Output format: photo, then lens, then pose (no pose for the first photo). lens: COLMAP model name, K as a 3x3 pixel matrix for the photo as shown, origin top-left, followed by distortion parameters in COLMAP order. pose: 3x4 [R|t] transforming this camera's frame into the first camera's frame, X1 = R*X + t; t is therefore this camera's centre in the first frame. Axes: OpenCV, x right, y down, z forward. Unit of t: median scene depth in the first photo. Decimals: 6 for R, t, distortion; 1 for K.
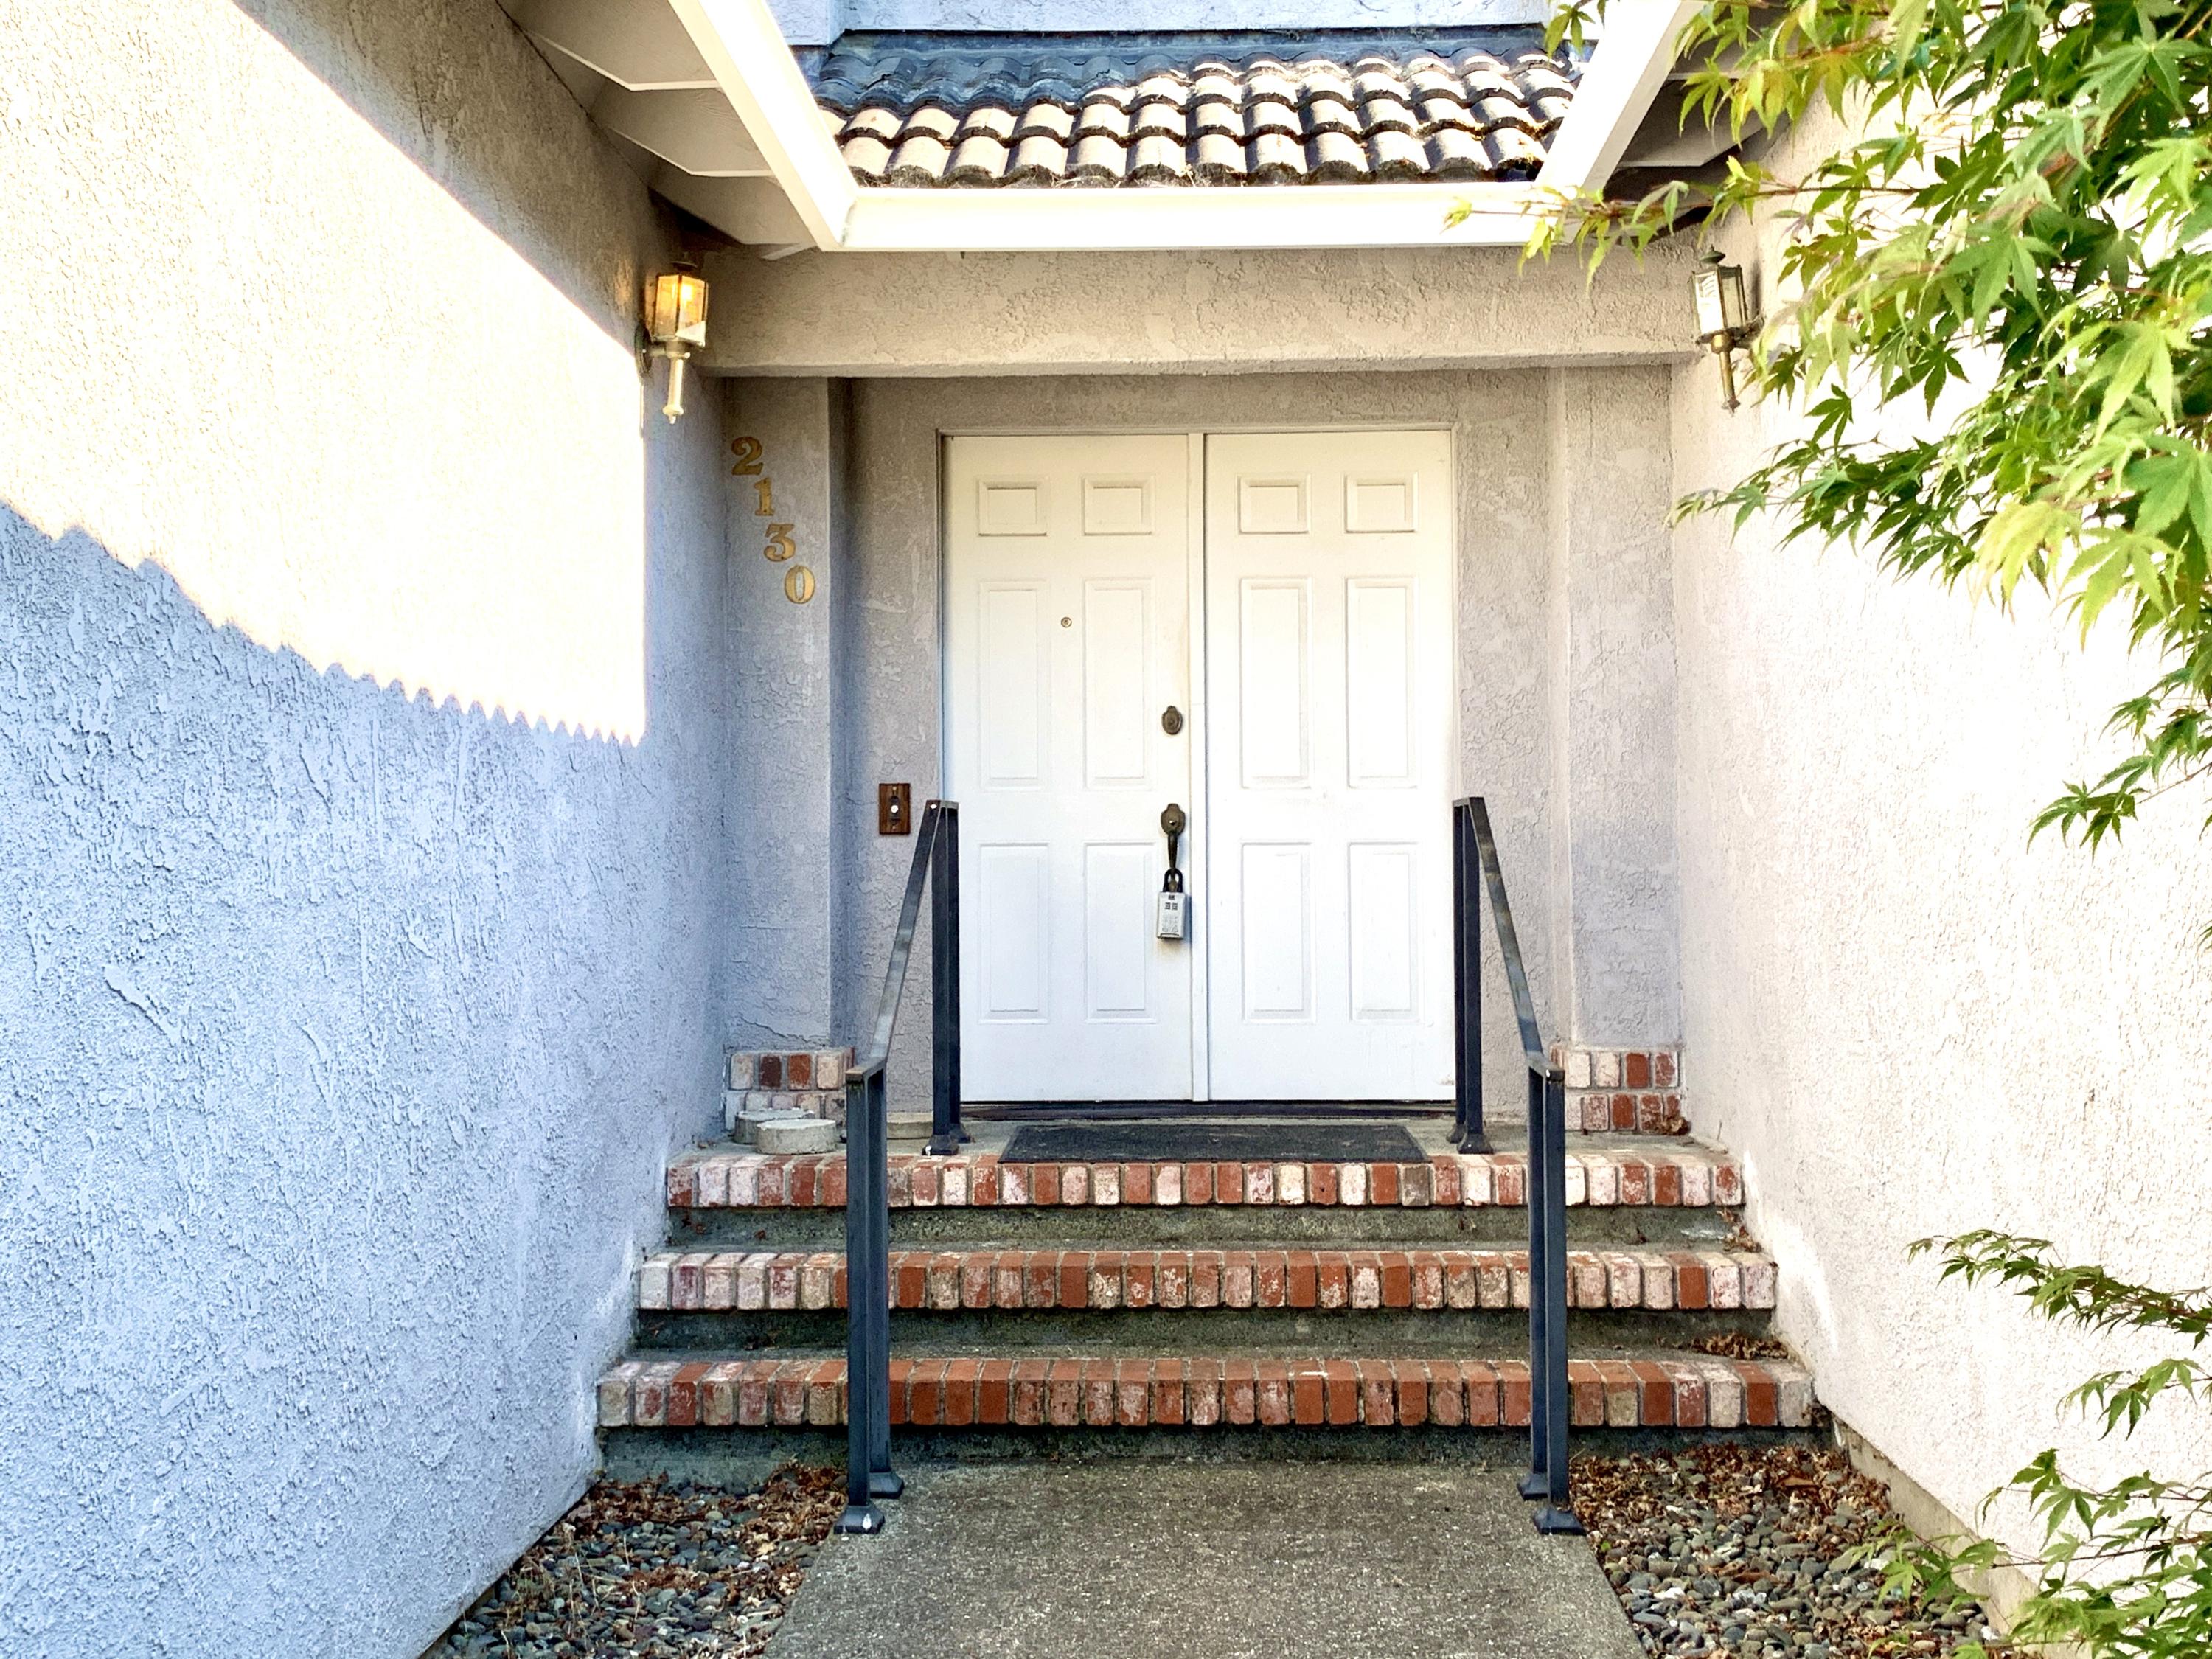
lens RADIAL K [[2186.1, 0, 1106.0], [0, 2186.1, 829.5], [0, 0, 1]] dist [0.123328, -0.335366]
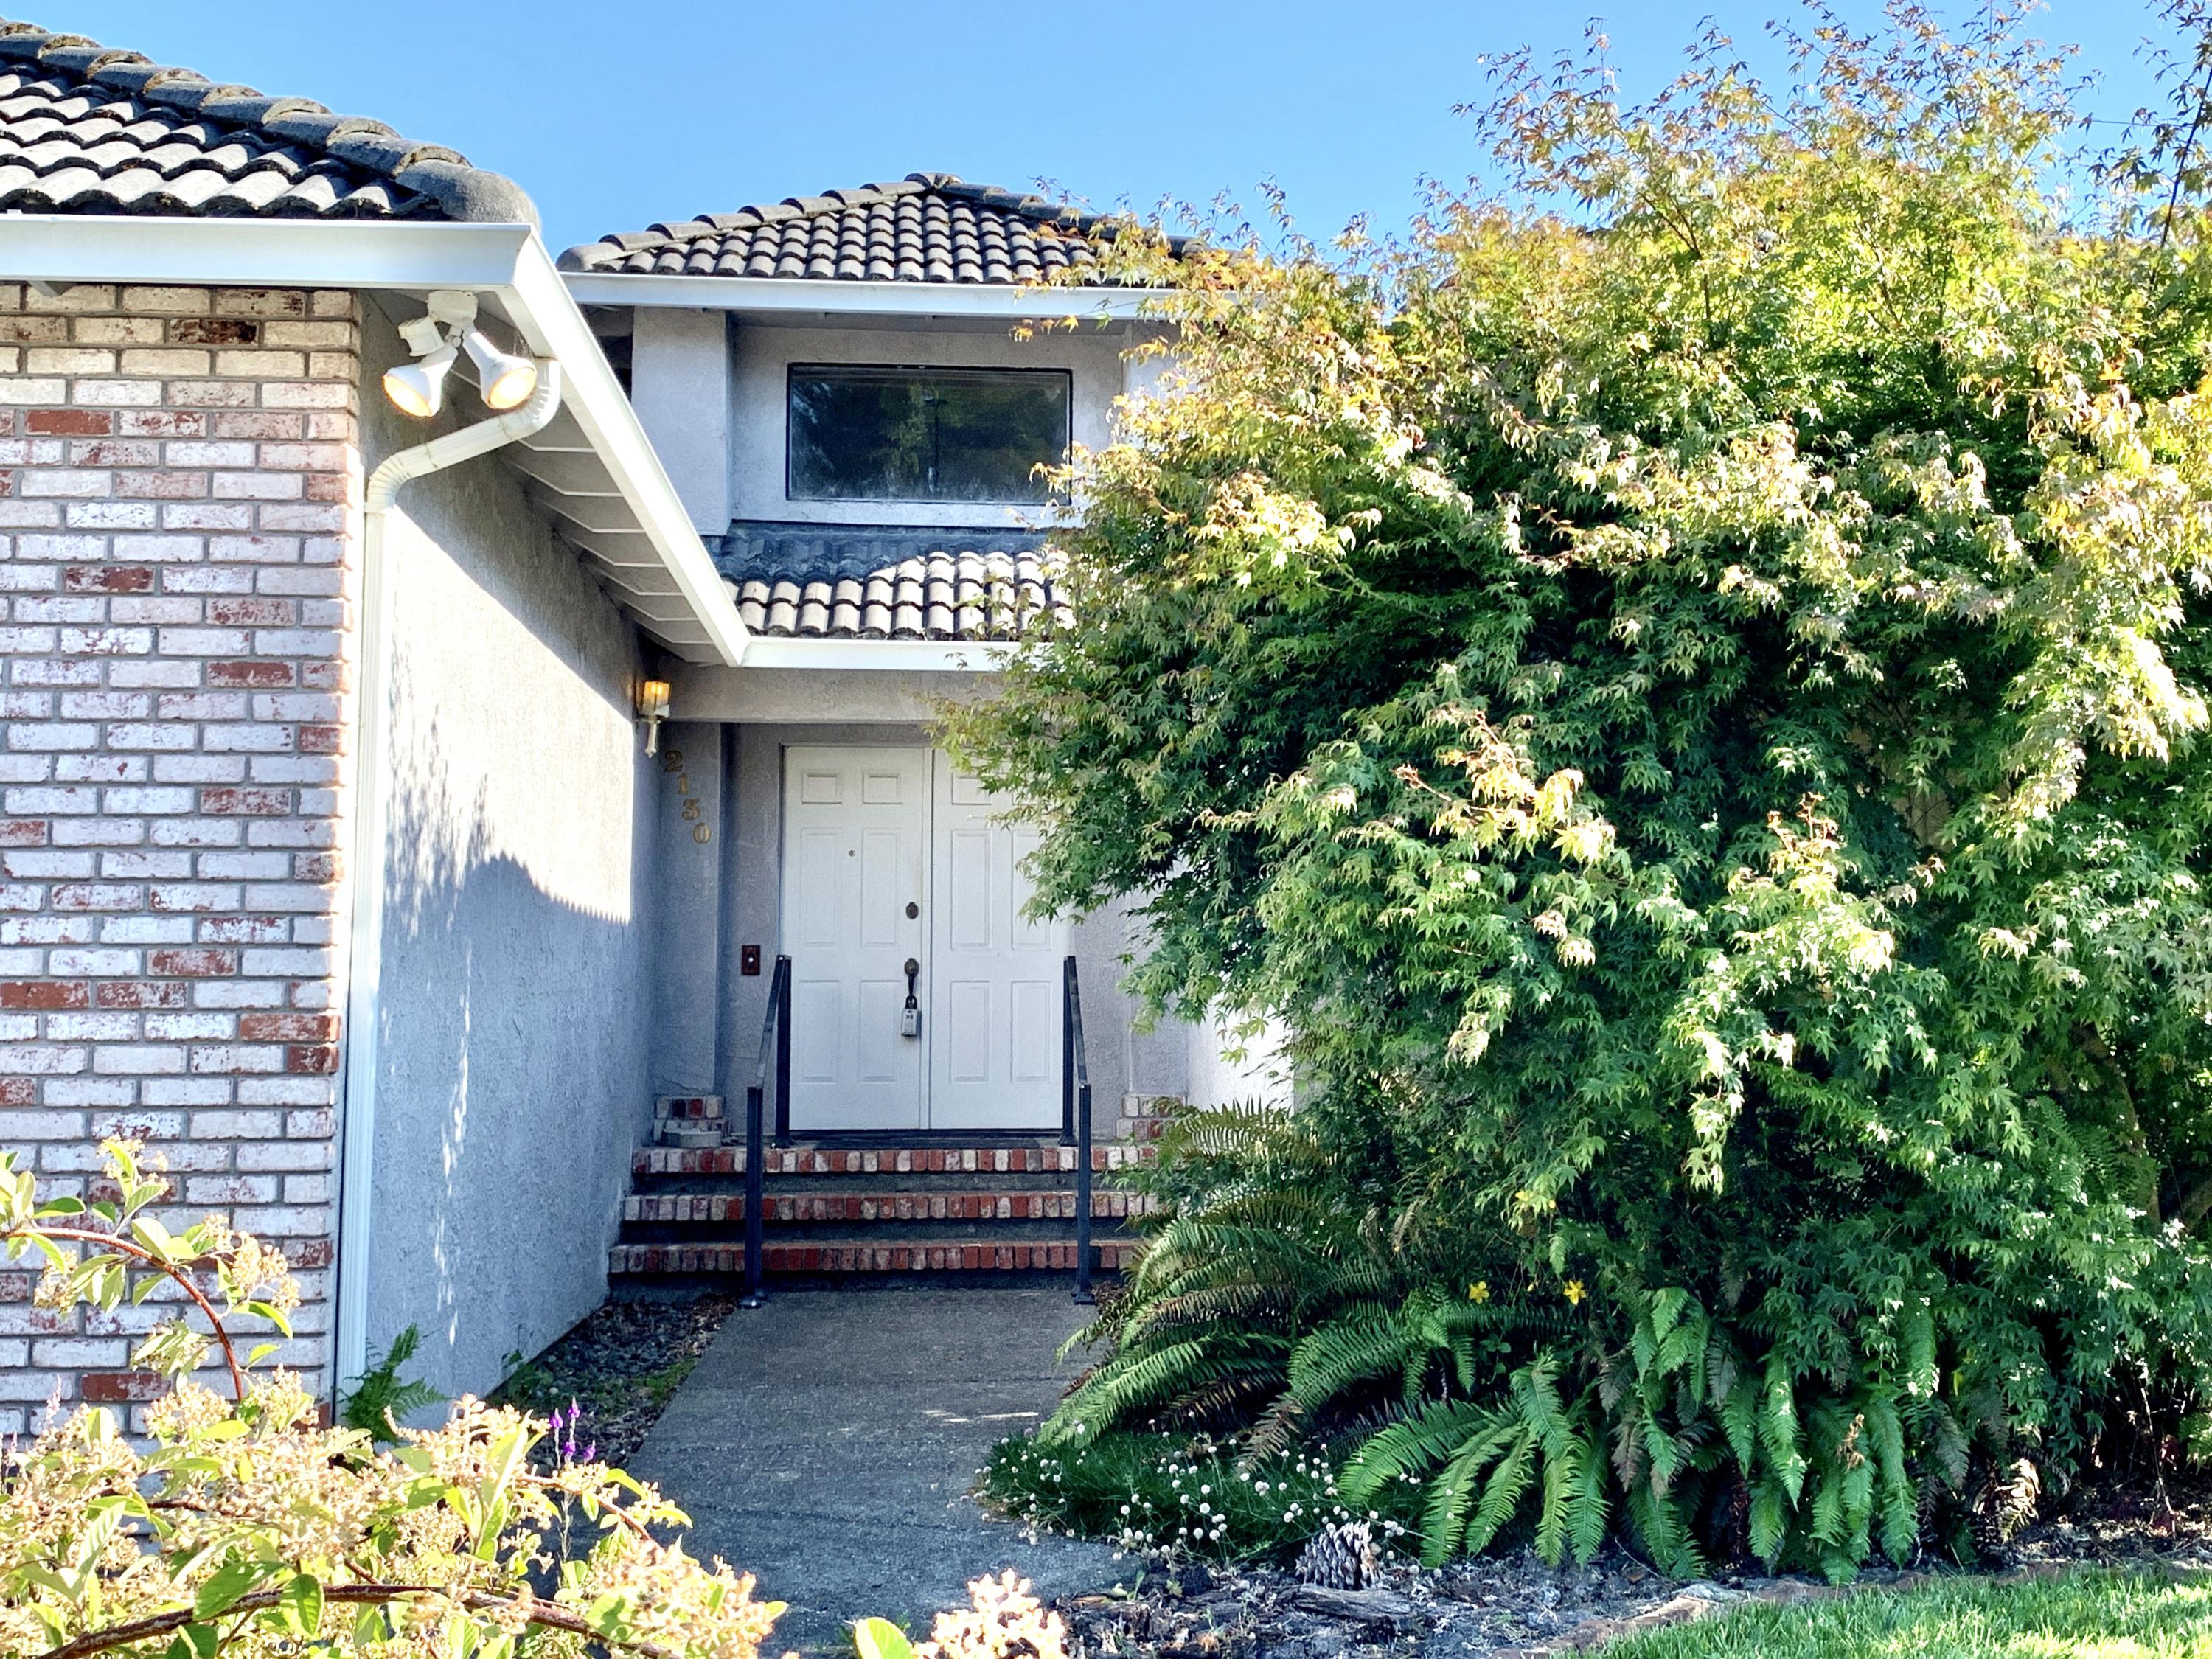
lens RADIAL K [[2186.1, 0, 1106.0], [0, 2186.1, 829.5], [0, 0, 1]] dist [0.123328, -0.335366]
pose [[0.993700, 0.017531, 0.110696, -0.012276], [-0.009642, 0.997401, -0.071403, 0.010214], [-0.111660, 0.069885, 0.991286, -0.871241]]
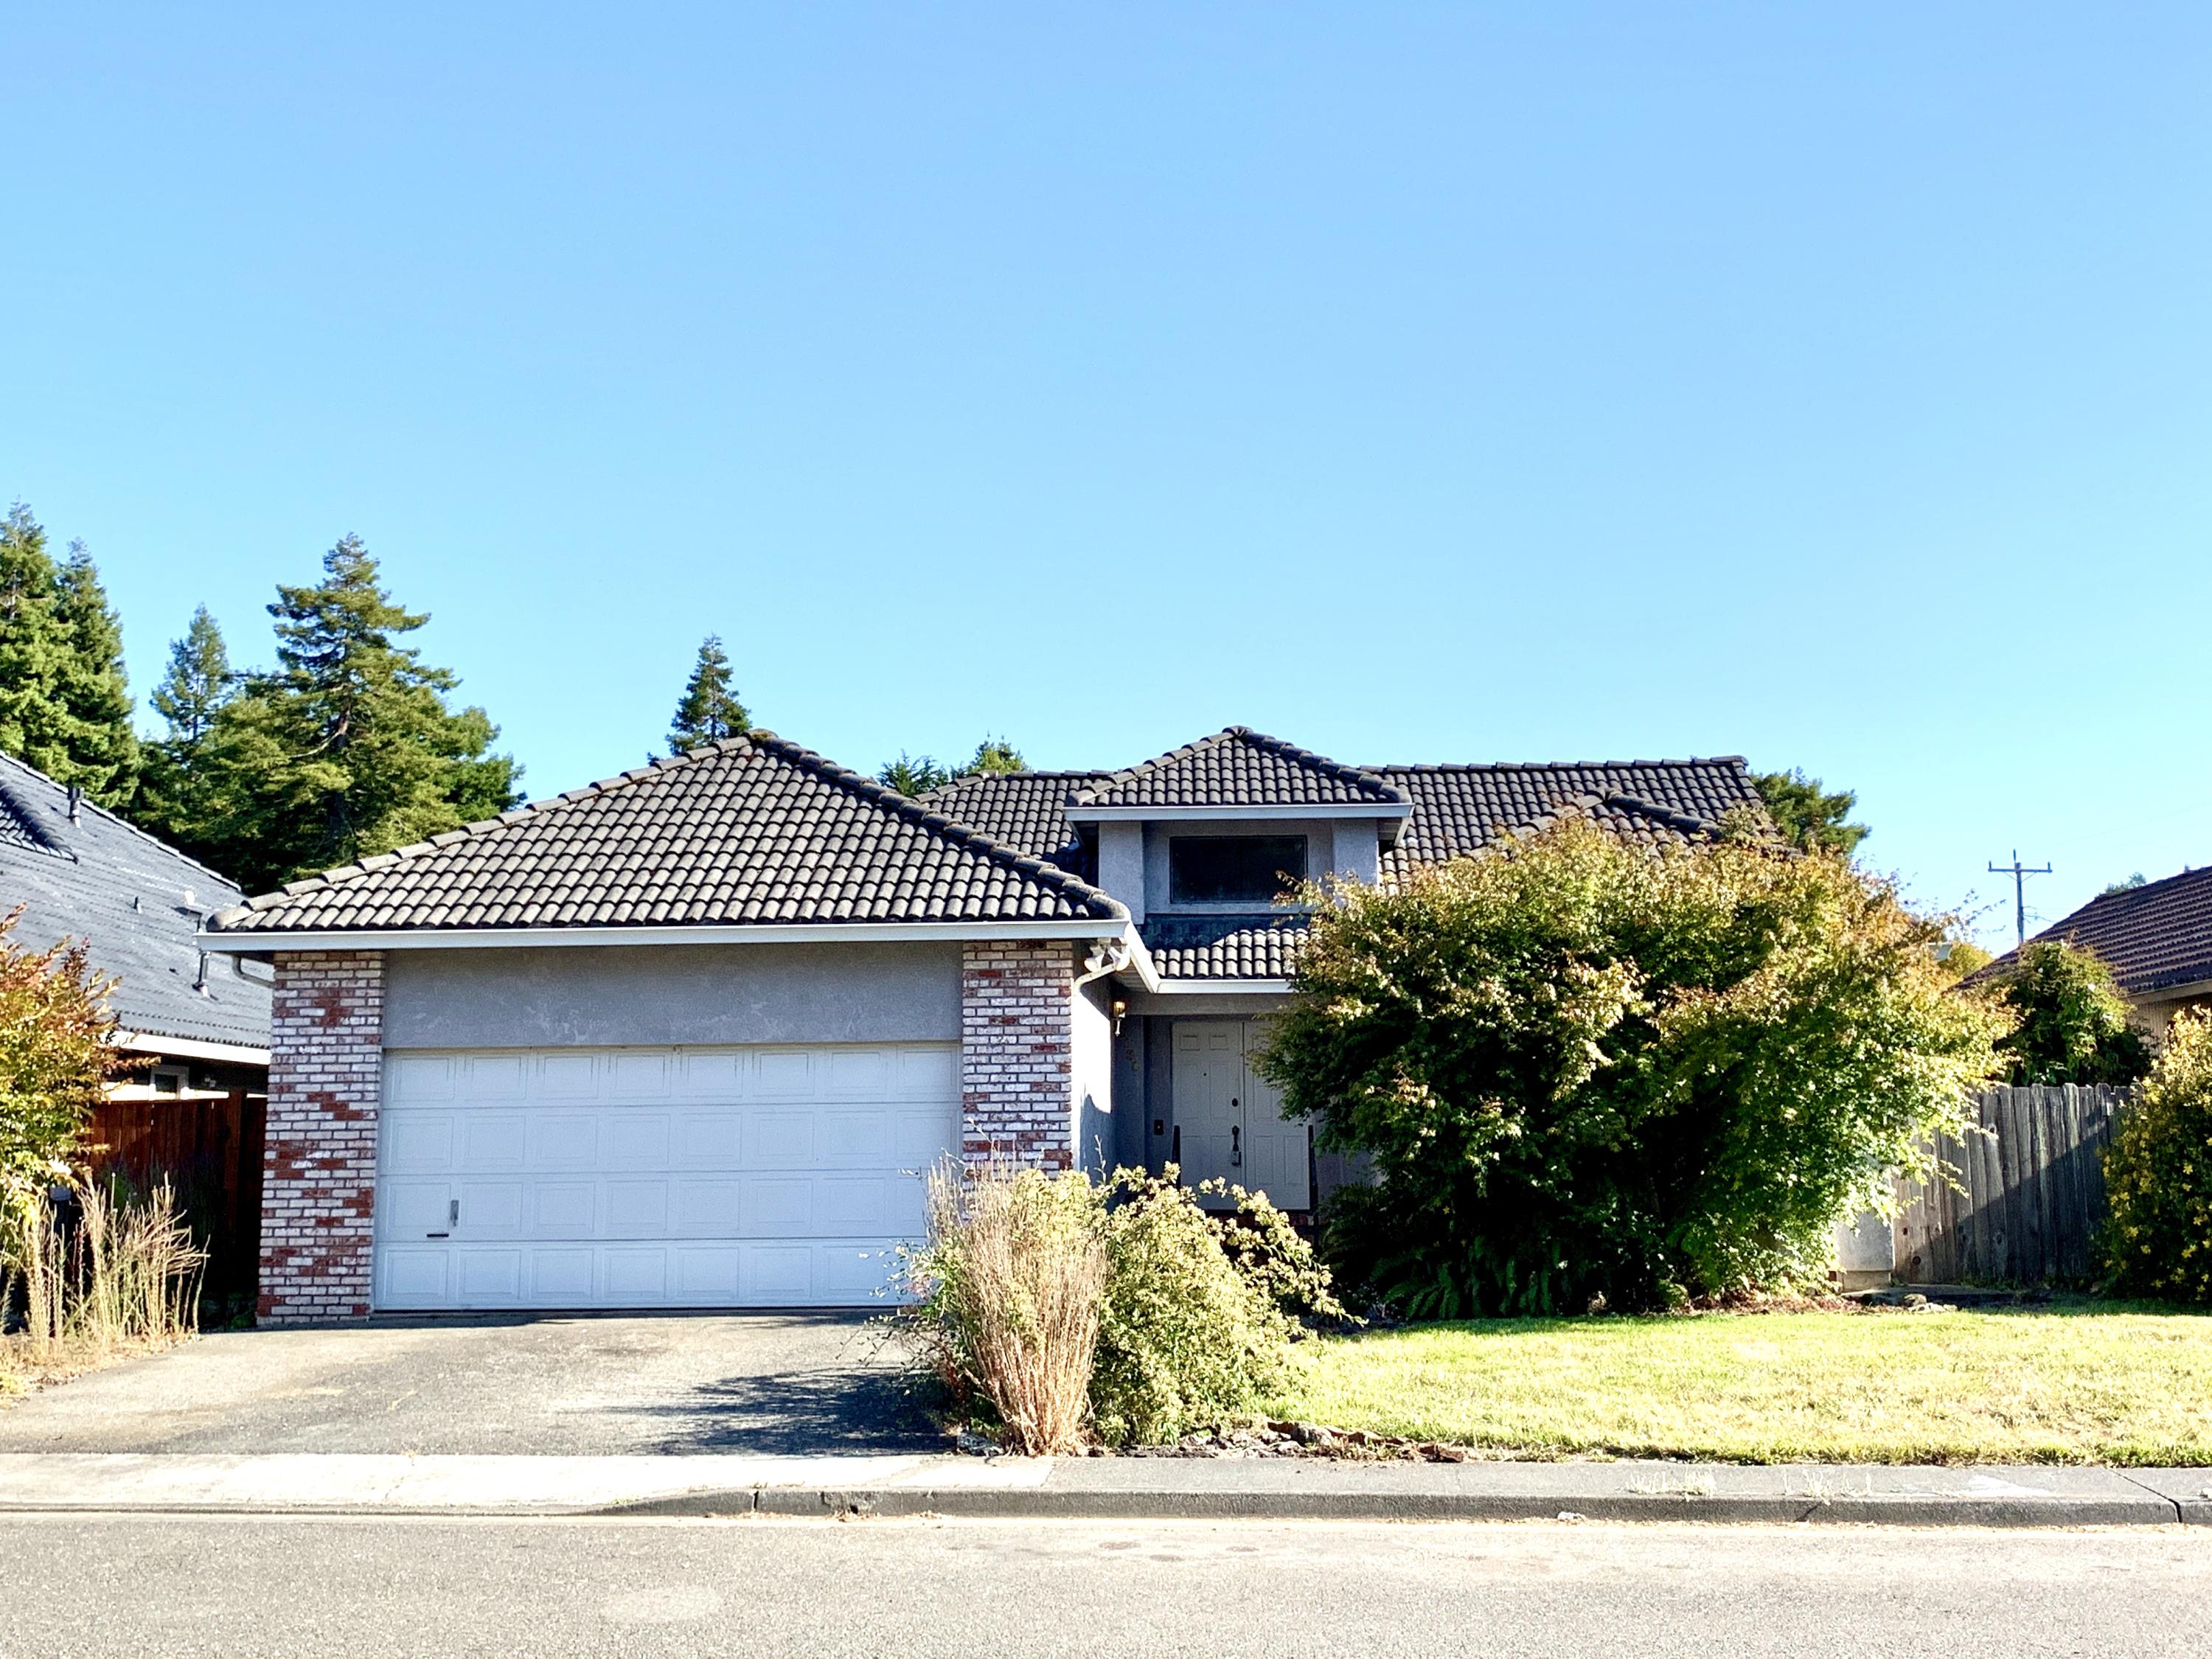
lens RADIAL K [[2186.1, 0, 1106.0], [0, 2186.1, 829.5], [0, 0, 1]] dist [0.123328, -0.335366]
pose [[0.999717, -0.000492, -0.023783, -0.110240], [-0.002742, 0.990740, -0.135747, -0.005918], [0.023630, 0.135774, 0.990458, -3.029079]]
